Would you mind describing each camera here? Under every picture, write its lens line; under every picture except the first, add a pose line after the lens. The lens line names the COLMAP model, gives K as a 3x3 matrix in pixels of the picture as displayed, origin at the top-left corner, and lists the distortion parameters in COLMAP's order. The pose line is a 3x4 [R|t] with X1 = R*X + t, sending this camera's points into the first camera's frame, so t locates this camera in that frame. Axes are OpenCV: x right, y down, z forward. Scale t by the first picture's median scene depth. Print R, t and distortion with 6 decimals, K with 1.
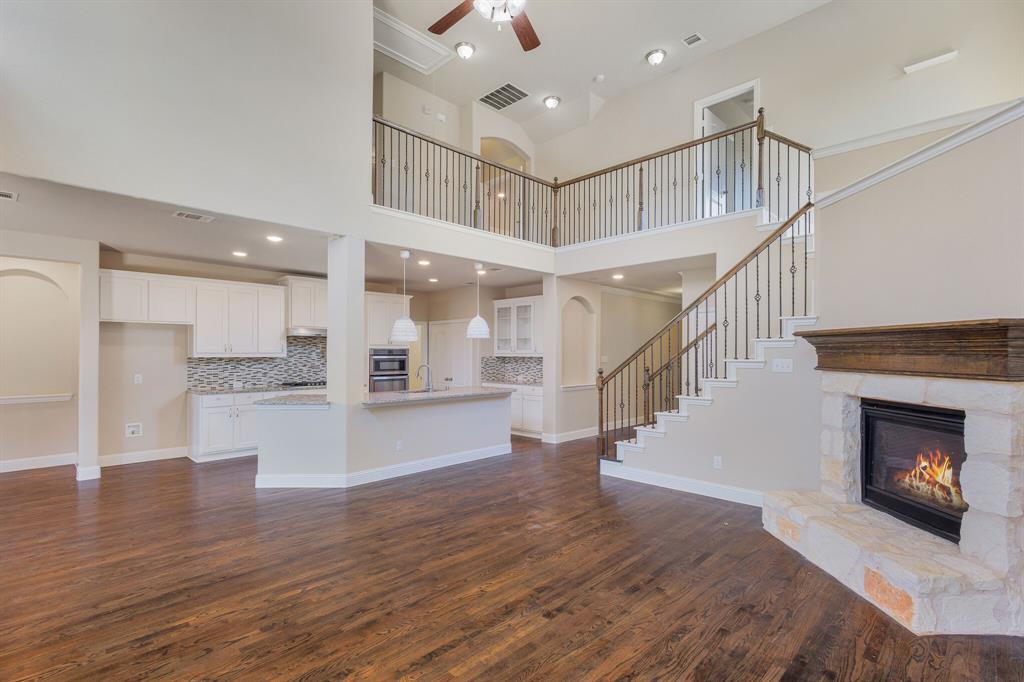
lens RADIAL K [[483.4, 0, 511.5], [0, 483.4, 349.9], [0, 0, 1]] dist [0.002520, -0.001479]
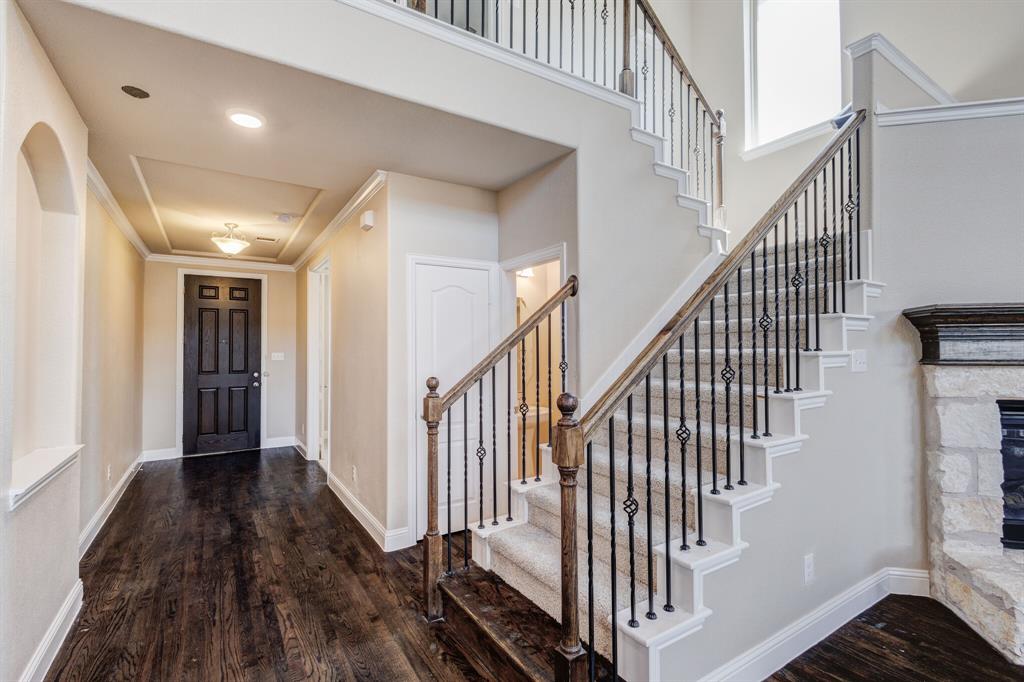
lens RADIAL K [[468.9, 0, 510.4], [0, 468.9, 339.4], [0, 0, 1]] dist [0.005770, -0.001172]
pose [[0.225486, 0.018313, 0.974074, -0.072087], [0.002128, 0.999812, -0.019290, 0.011853], [-0.974244, 0.006422, 0.225404, 0.887555]]
